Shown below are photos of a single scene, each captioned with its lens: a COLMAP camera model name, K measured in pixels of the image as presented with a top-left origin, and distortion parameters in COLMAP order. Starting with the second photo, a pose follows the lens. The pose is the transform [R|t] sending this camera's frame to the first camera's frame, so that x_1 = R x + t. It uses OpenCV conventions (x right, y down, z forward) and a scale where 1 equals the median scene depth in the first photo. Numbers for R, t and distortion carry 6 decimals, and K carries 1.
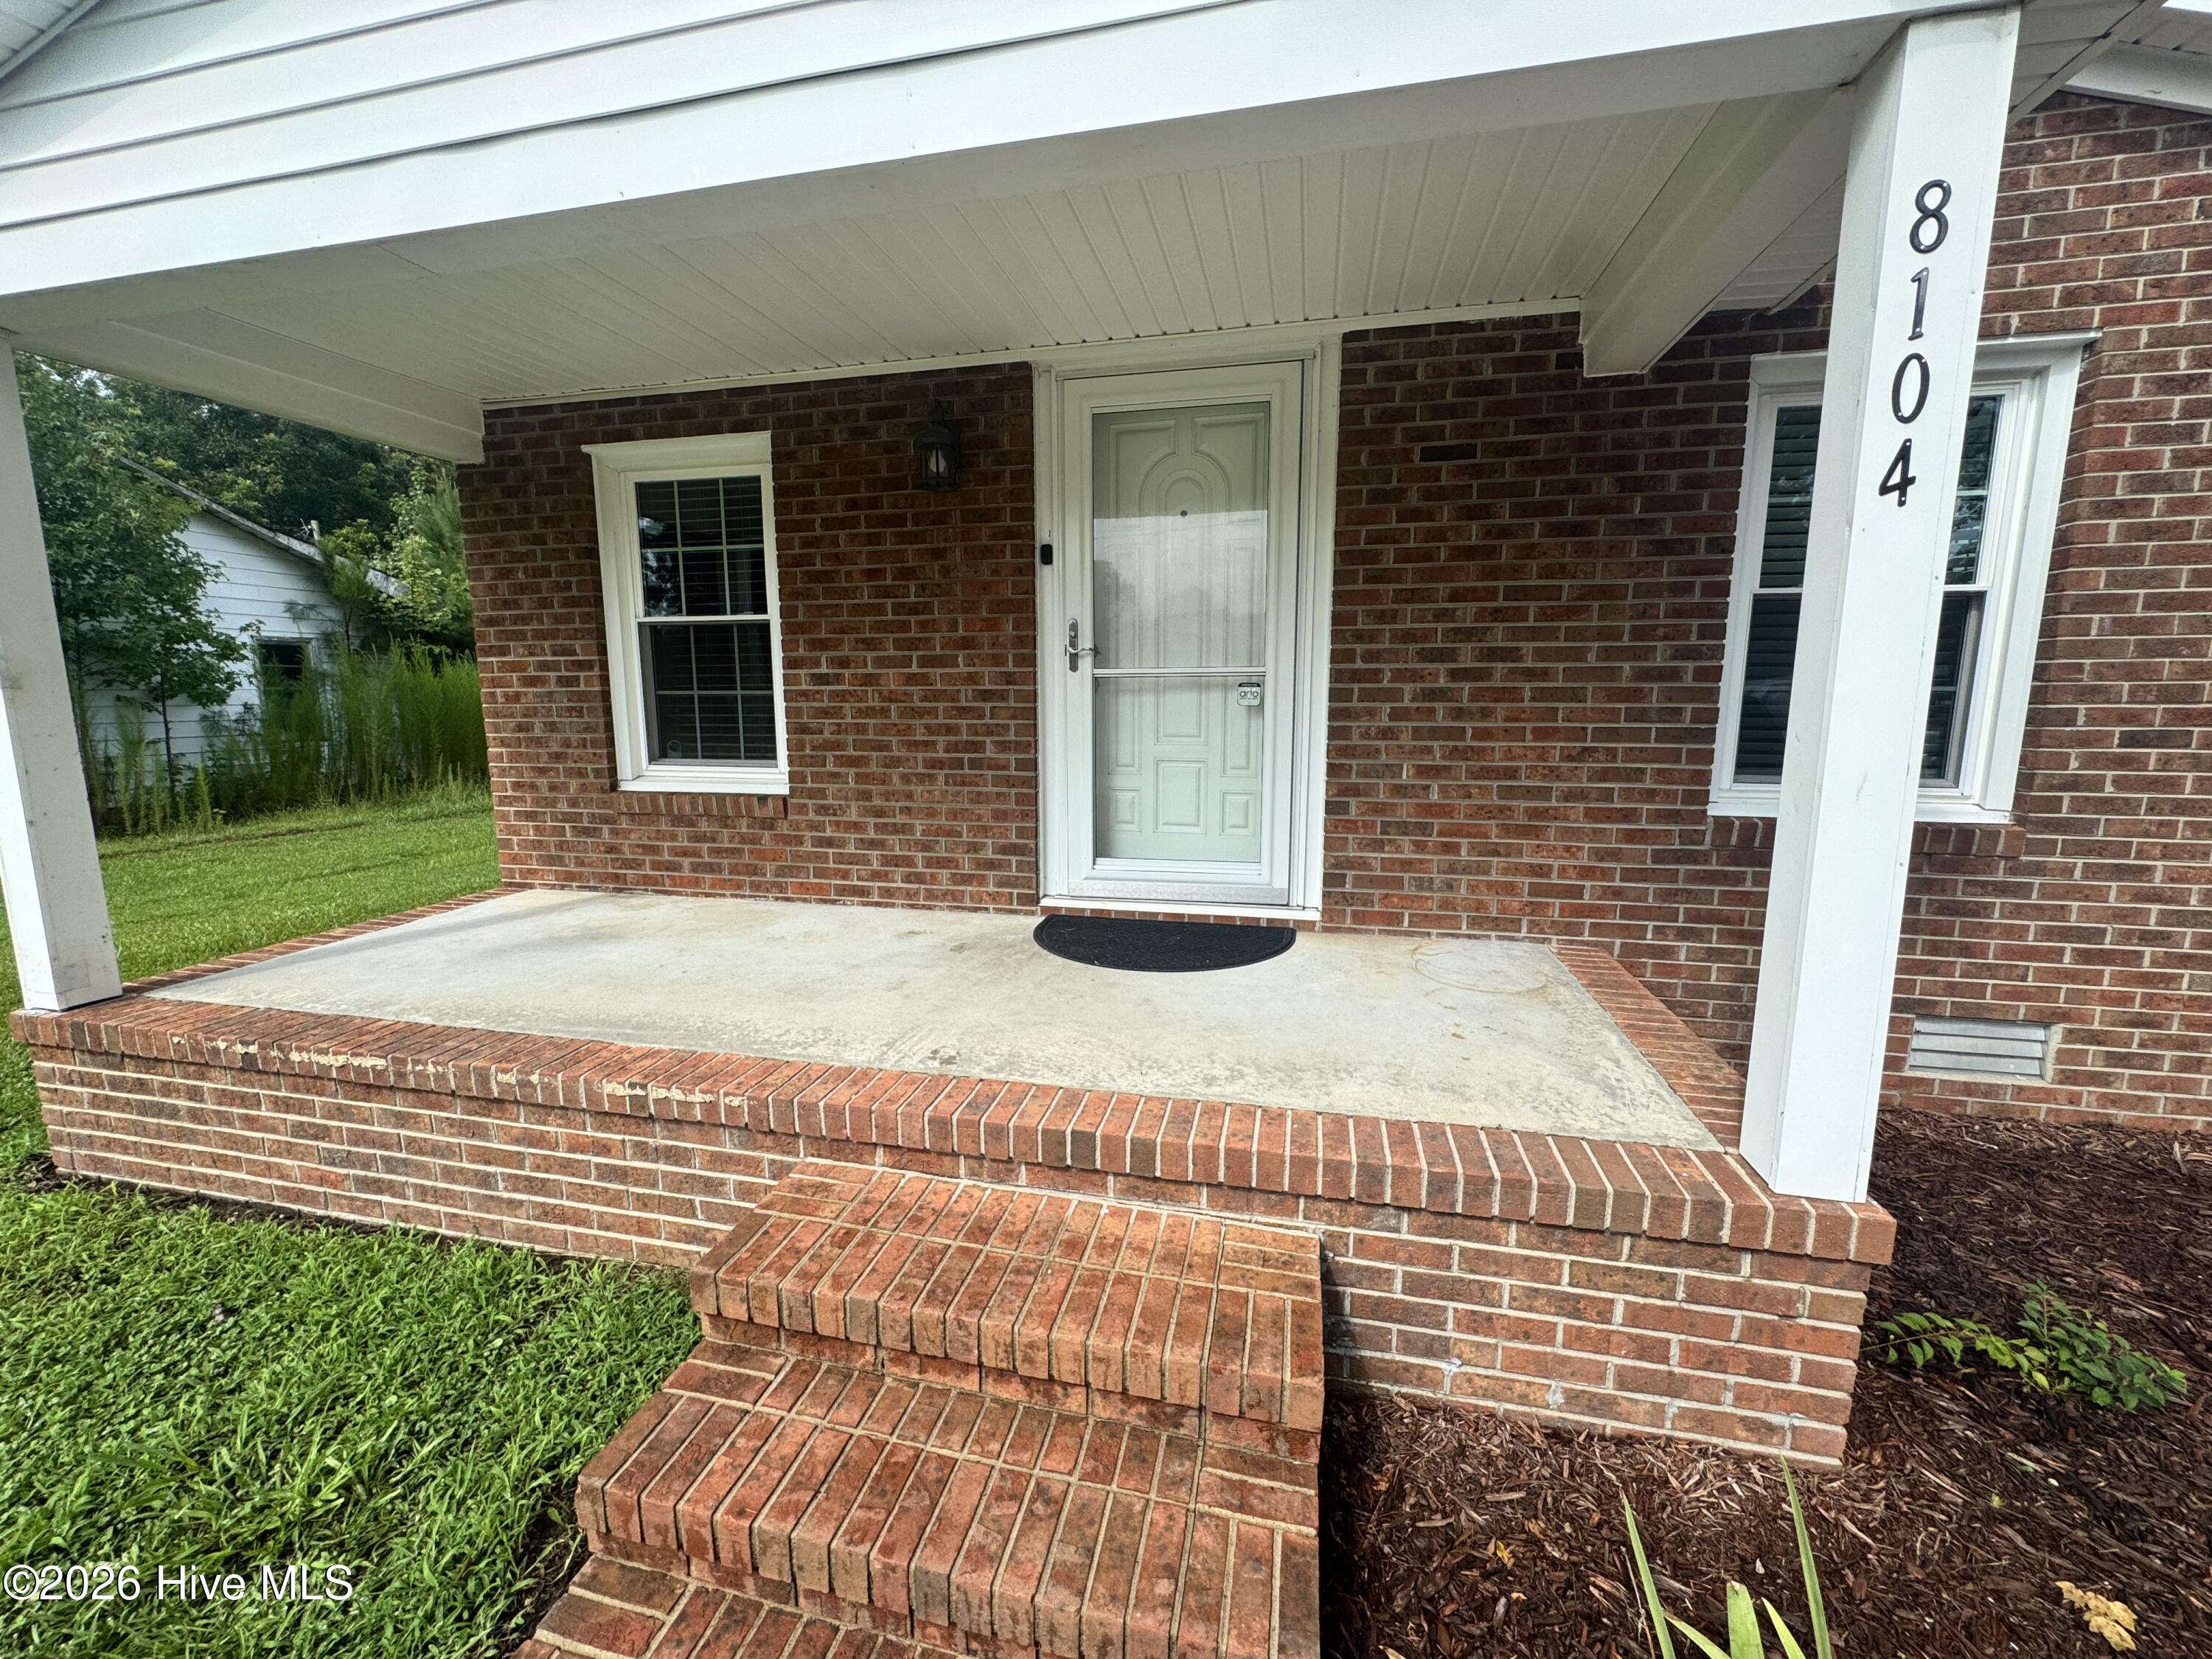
lens RADIAL K [[880.8, 0, 1109.5], [0, 880.8, 823.7], [0, 0, 1]] dist [-0.002328, -0.000204]
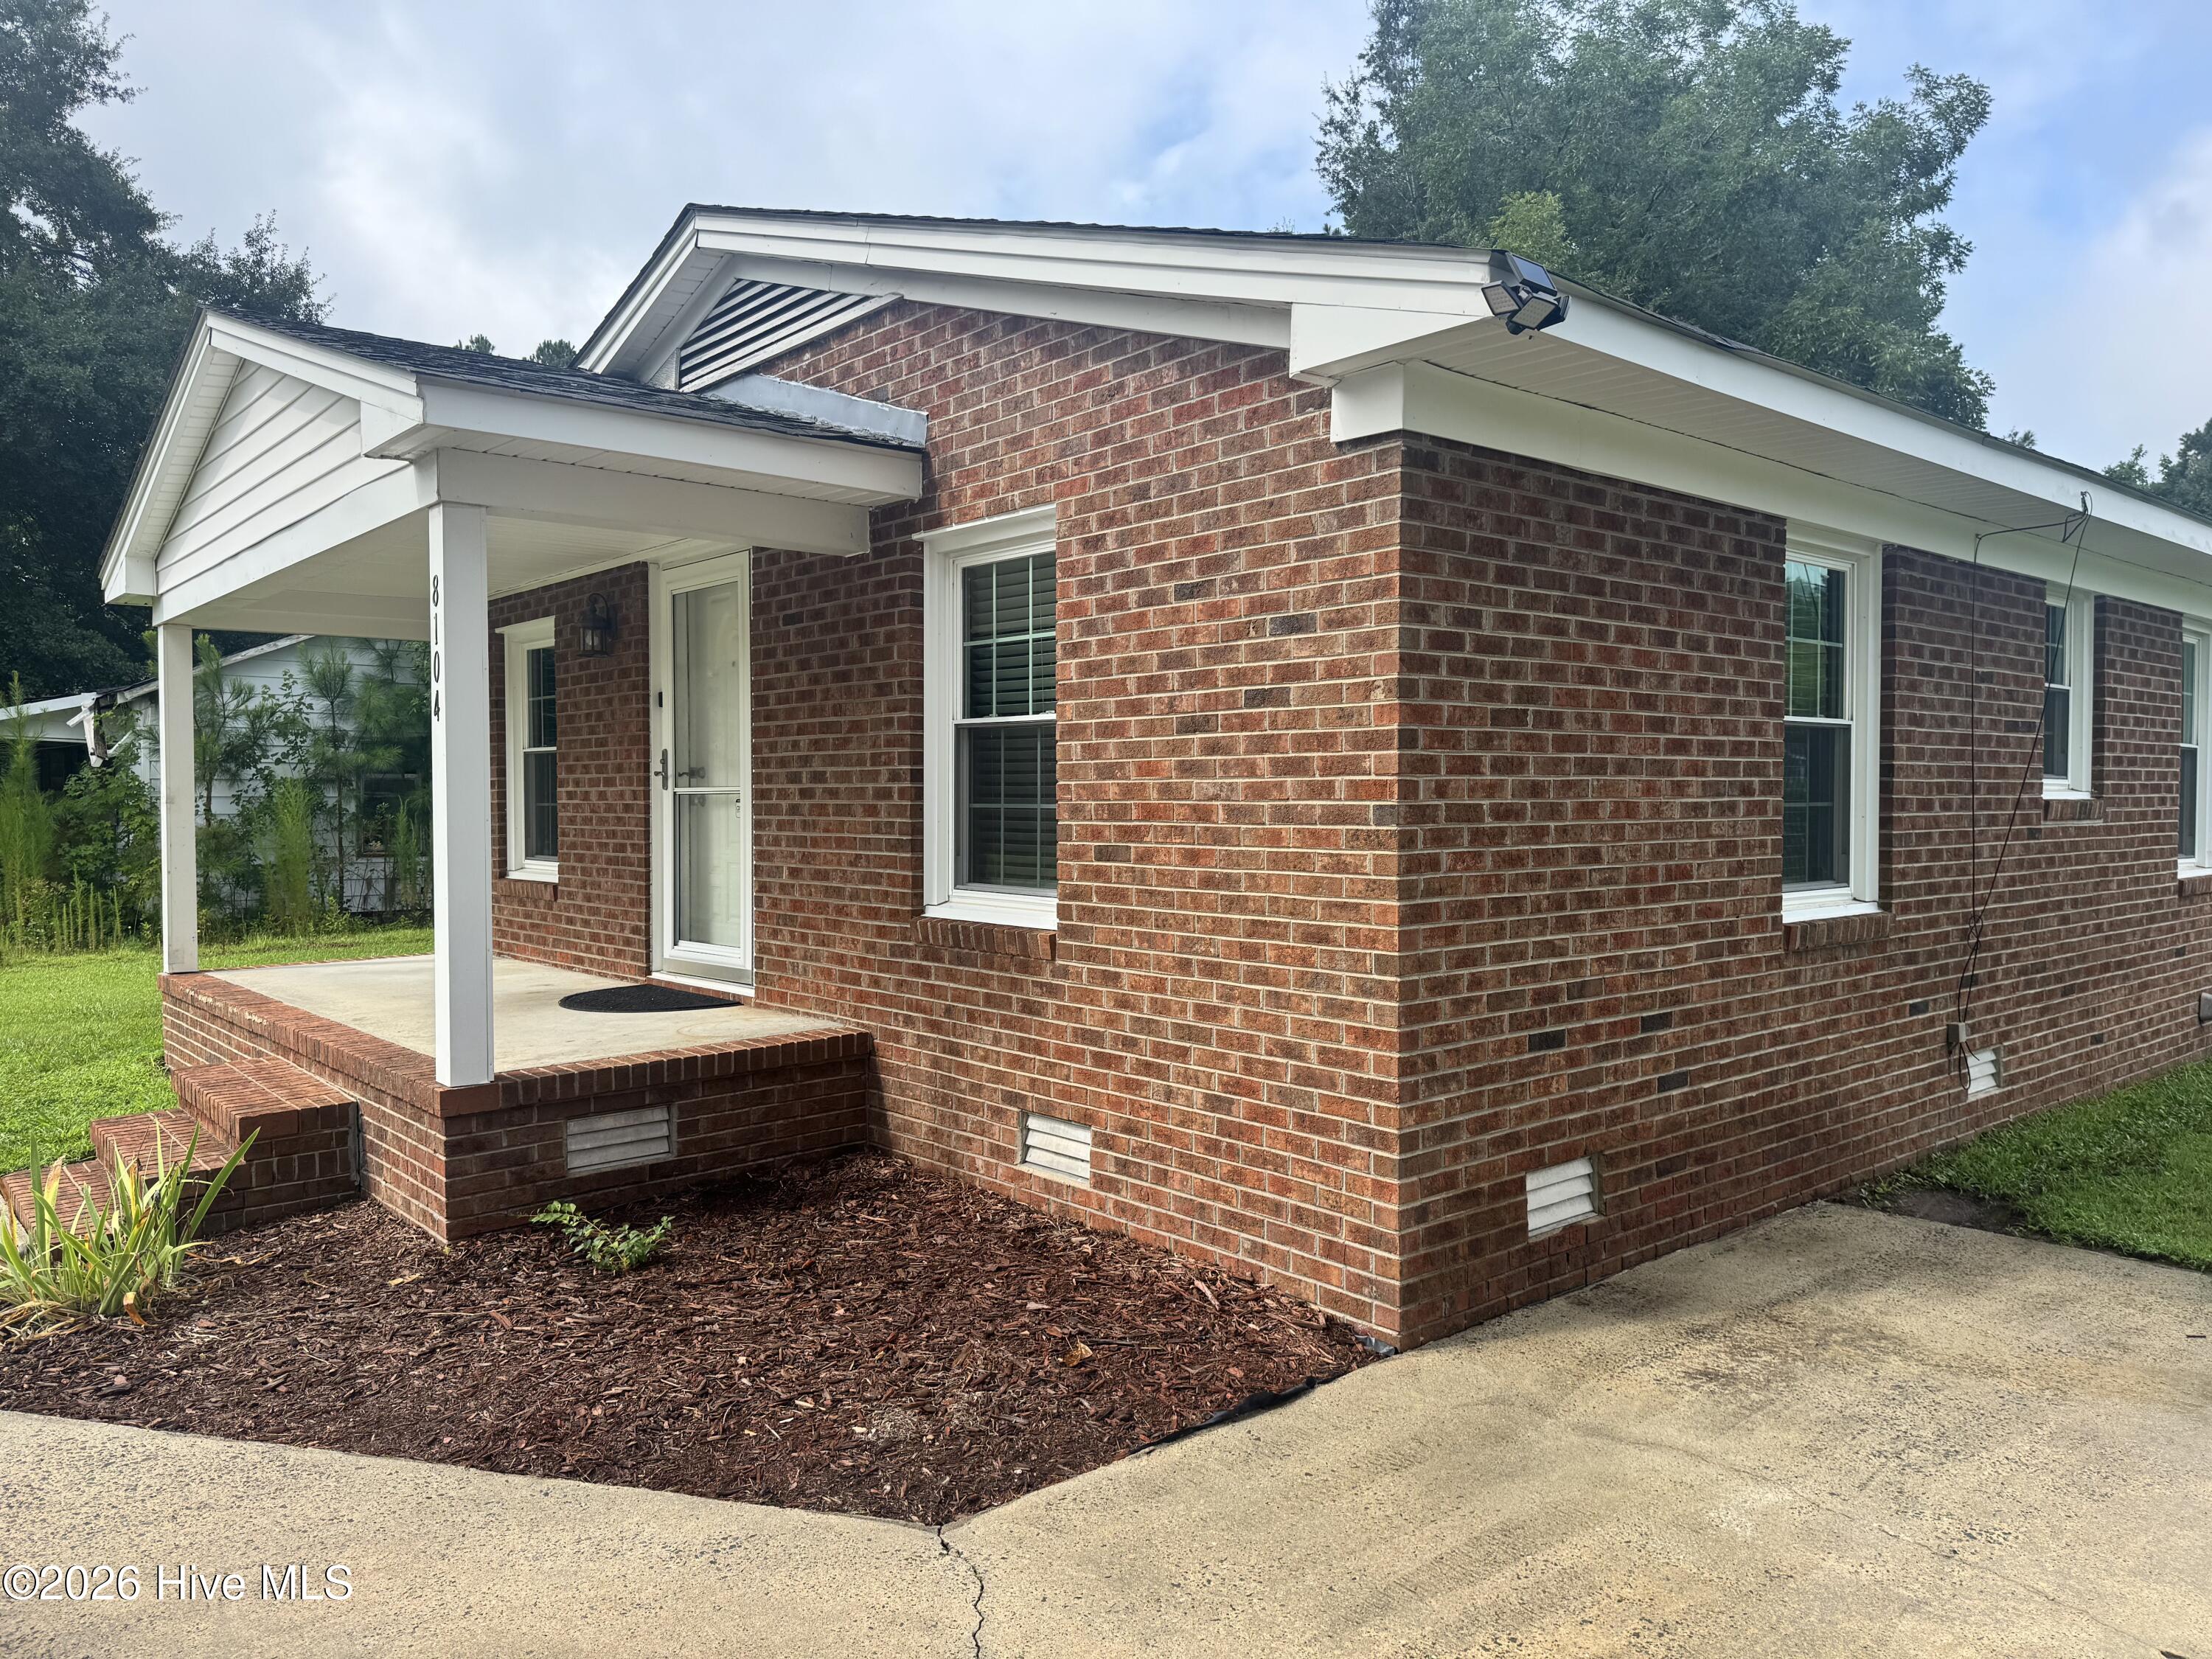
lens RADIAL K [[1521.9, 0, 1094.6], [0, 1521.9, 846.9], [0, 0, 1]] dist [0.076079, -0.030395]
pose [[0.808409, 0.020885, -0.588251, 1.886656], [-0.091999, 0.991572, -0.091226, 0.056962], [0.581387, 0.127866, 0.803517, -0.431020]]
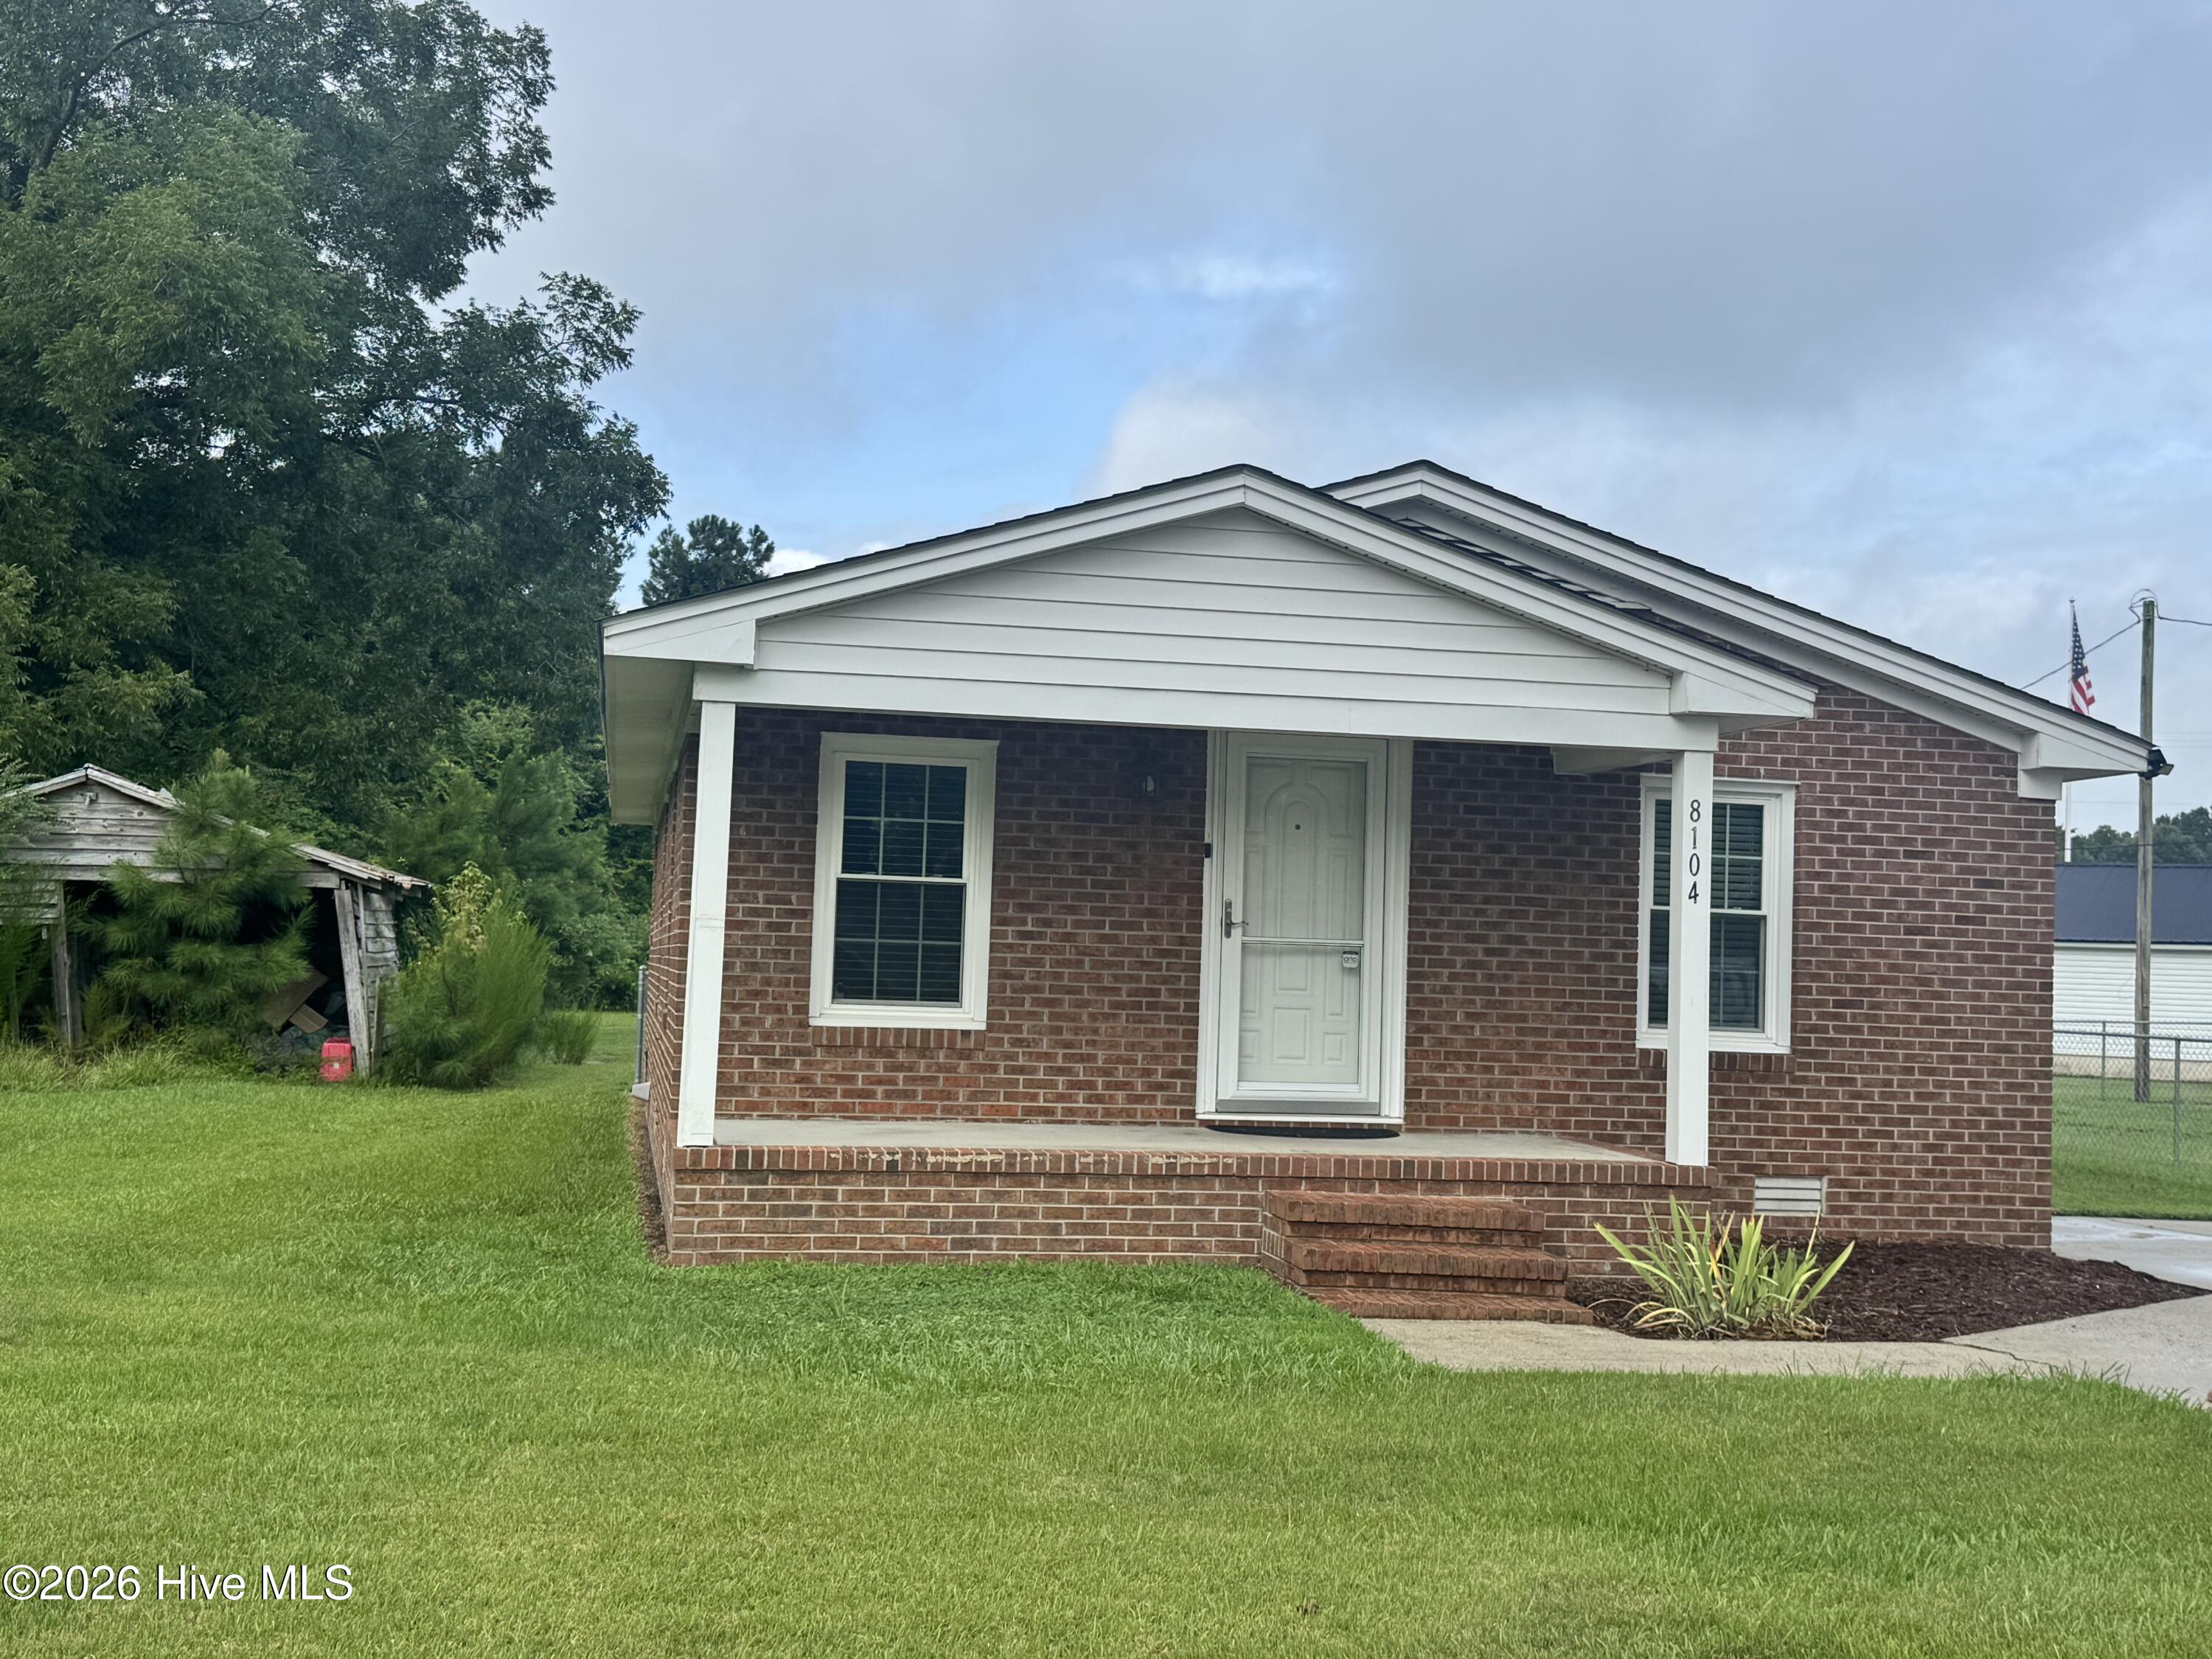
lens RADIAL K [[2555.4, 0, 1095.6], [0, 2555.4, 819.6], [0, 0, 1]] dist [0.120310, 0.000000]
pose [[0.913518, 0.057068, 0.402776, -1.912920], [0.024816, 0.980449, -0.195202, 0.428741], [-0.406041, 0.188316, 0.894241, -2.573819]]
